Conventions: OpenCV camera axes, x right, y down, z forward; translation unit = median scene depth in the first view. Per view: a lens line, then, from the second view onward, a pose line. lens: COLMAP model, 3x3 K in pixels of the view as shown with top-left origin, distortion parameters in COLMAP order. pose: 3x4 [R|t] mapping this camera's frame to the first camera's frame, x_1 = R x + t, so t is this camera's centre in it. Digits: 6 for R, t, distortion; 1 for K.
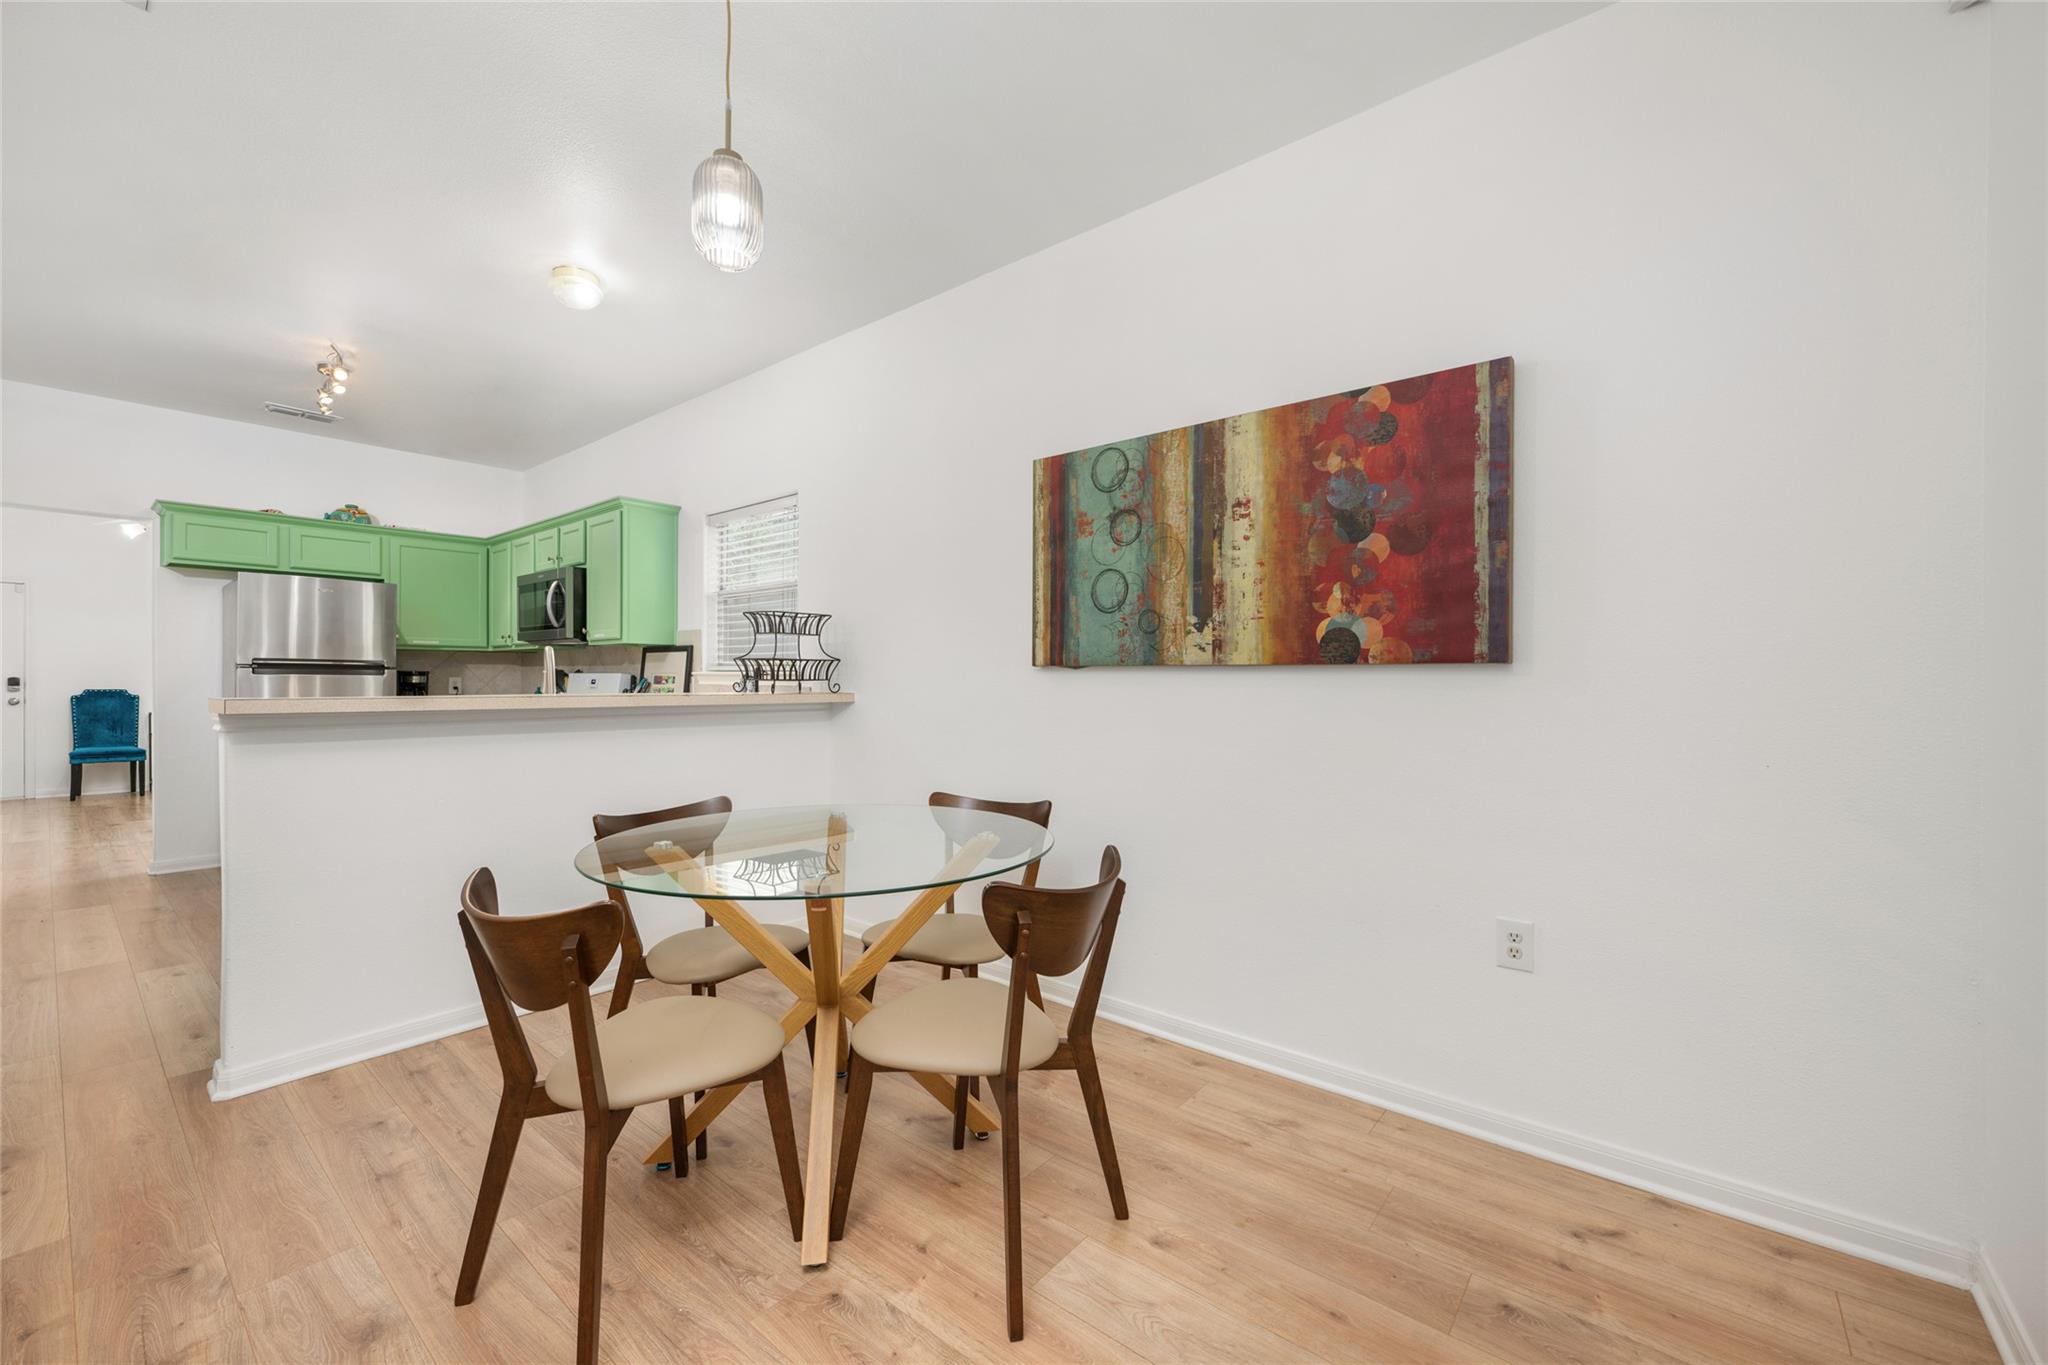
lens RADIAL K [[804.0, 0, 1026.0], [0, 804.0, 679.4], [0, 0, 1]] dist [-0.000395, 0.000150]
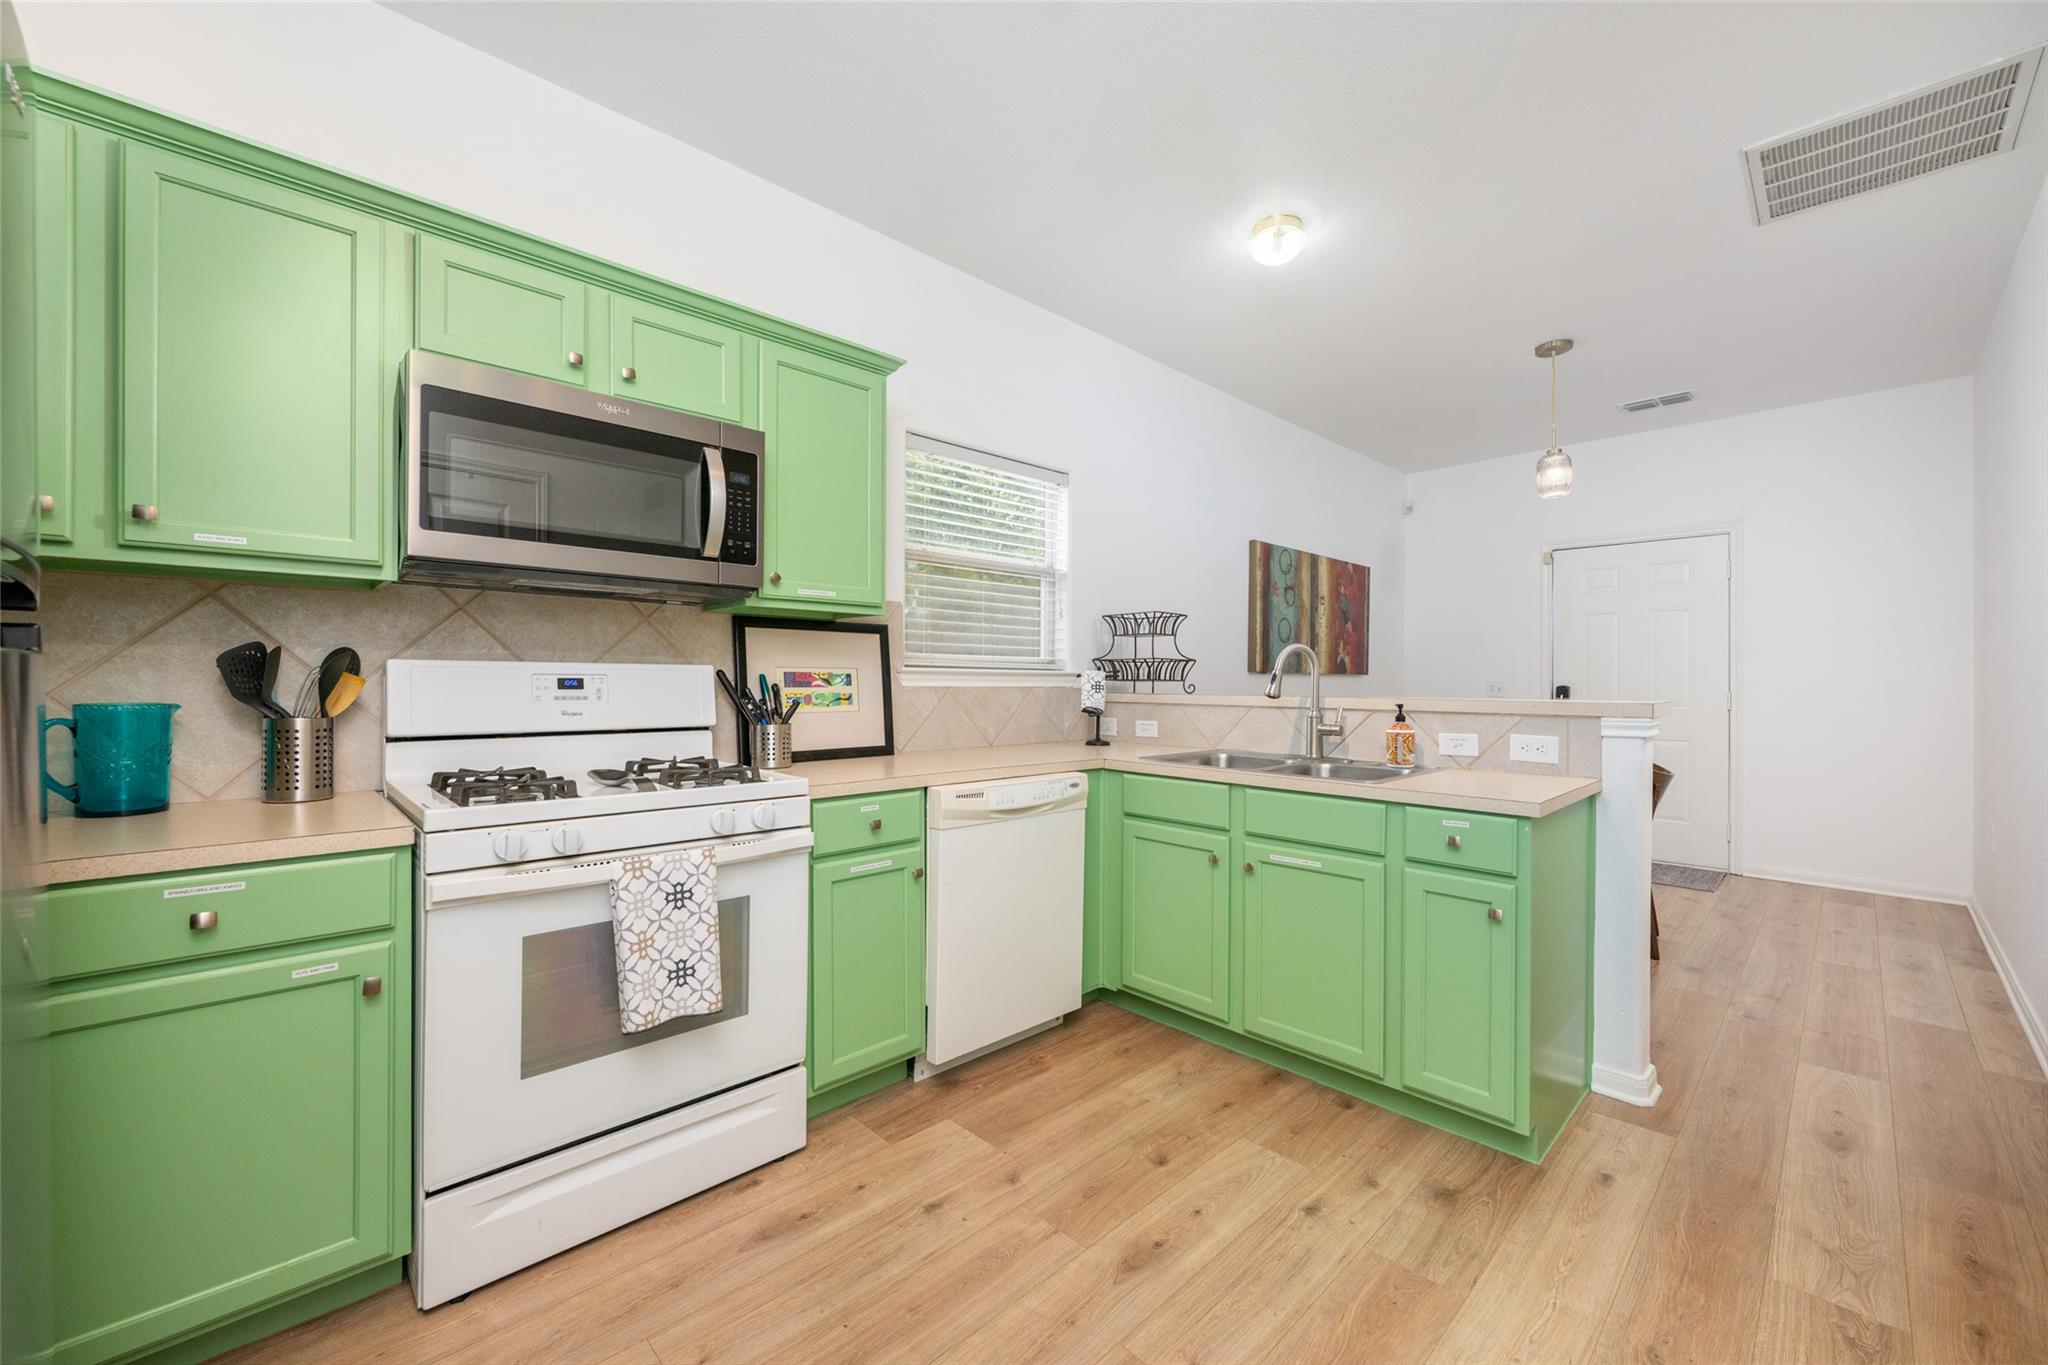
lens RADIAL K [[804.0, 0, 1026.0], [0, 804.0, 679.4], [0, 0, 1]] dist [-0.000395, 0.000150]
pose [[0.115968, -0.001305, 0.993252, -1.857836], [-0.005135, 0.999985, 0.001913, -0.001829], [-0.993240, -0.005322, 0.115960, 1.465569]]
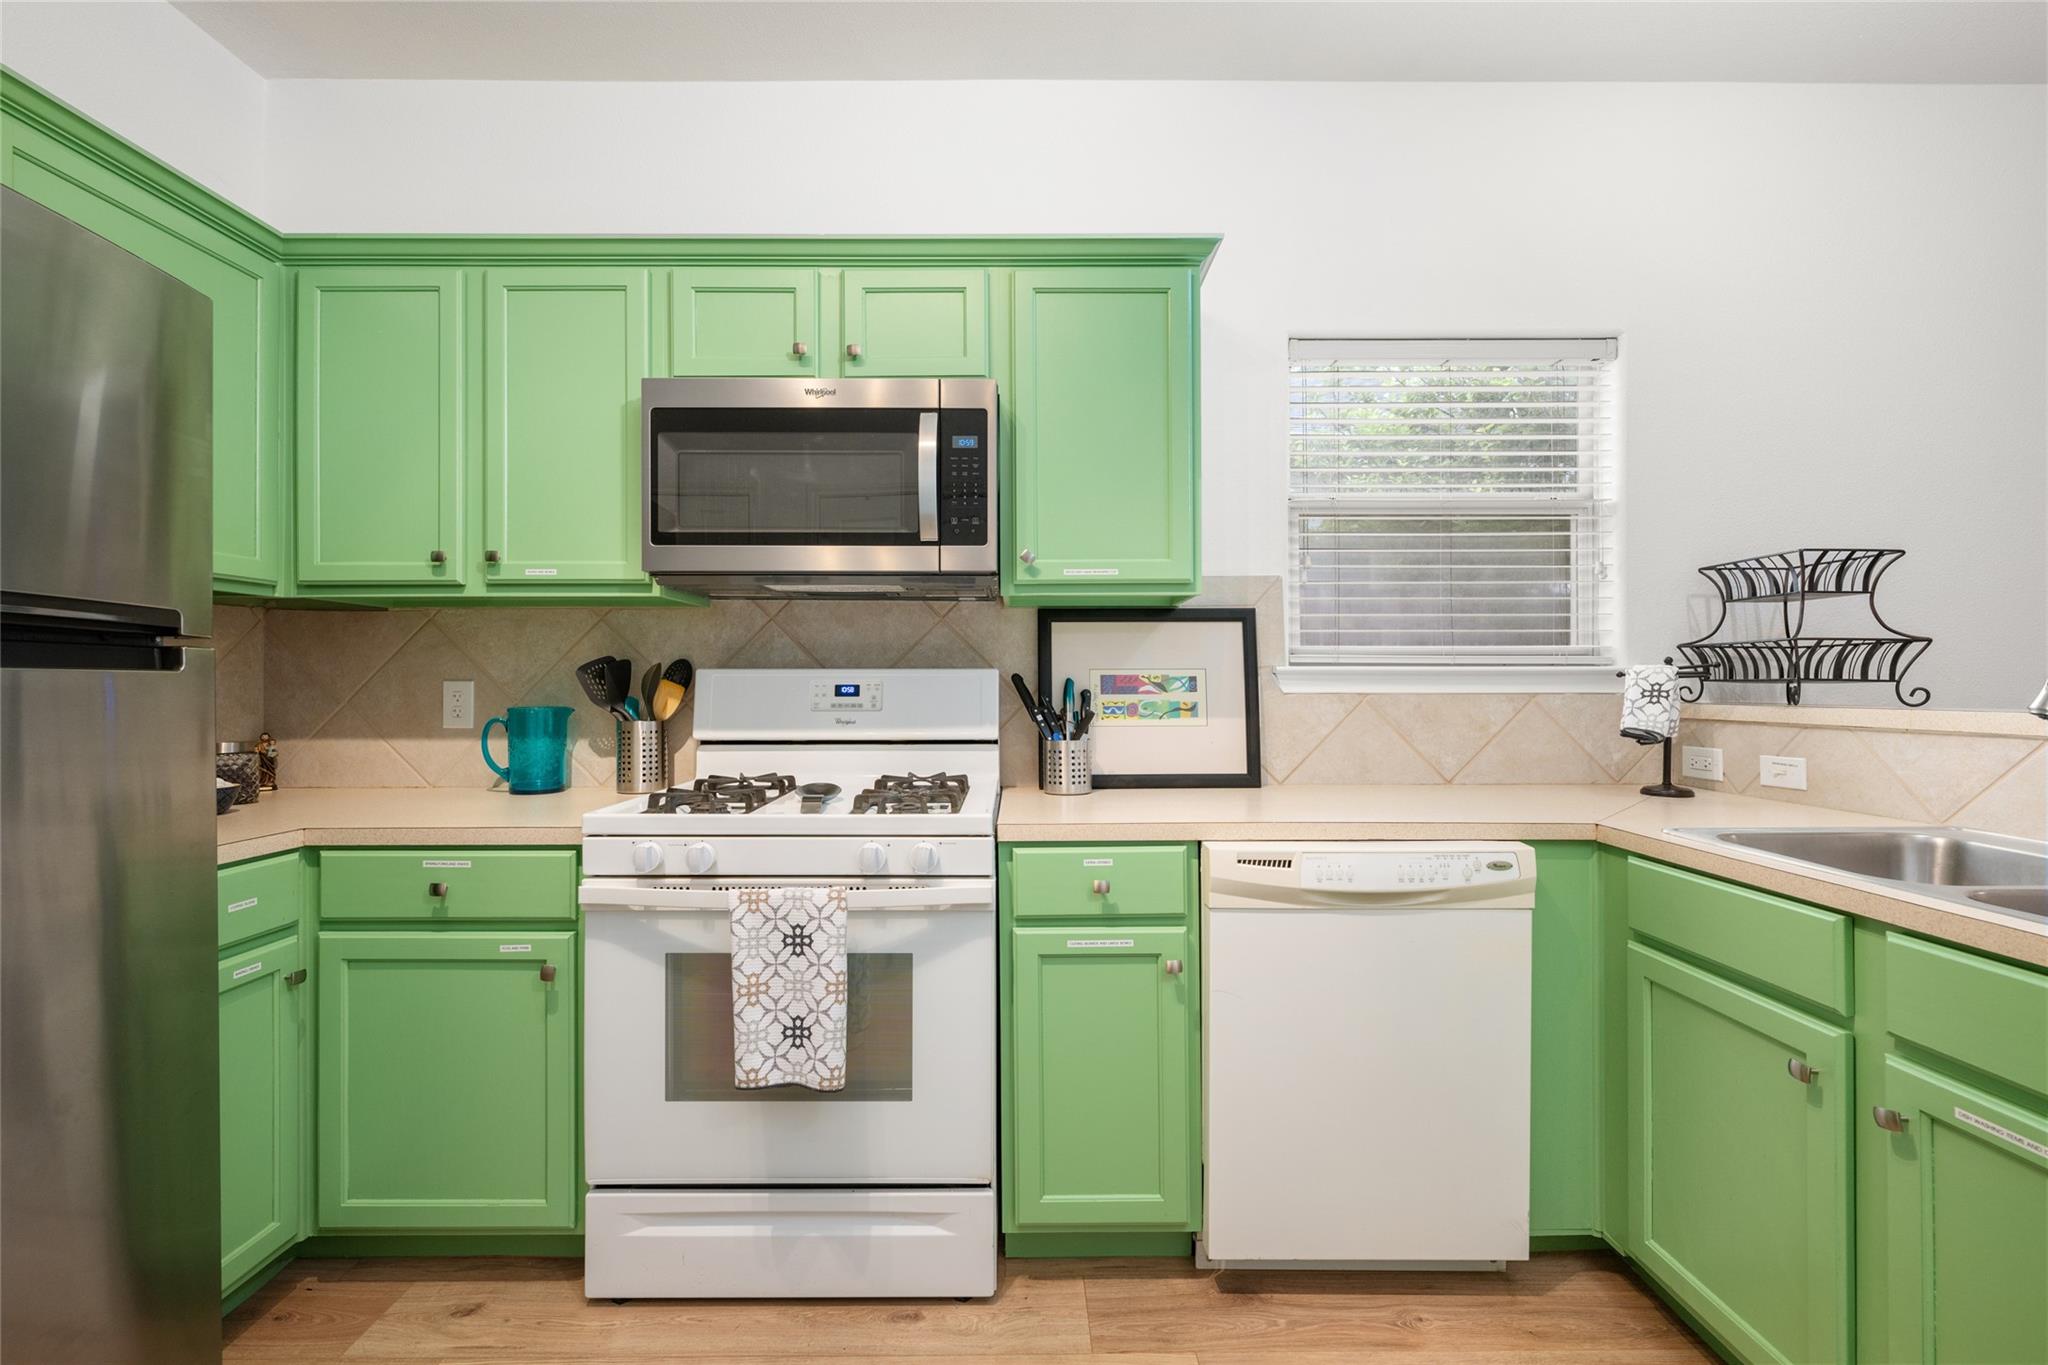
lens RADIAL K [[859.0, 0, 1026.3], [0, 859.0, 679.0], [0, 0, 1]] dist [0.001116, 0.000261]
pose [[0.768513, -0.001990, 0.639831, -1.499289], [0.005130, 0.999982, -0.003051, -0.001339], [-0.639813, 0.005627, 0.768510, 1.260895]]
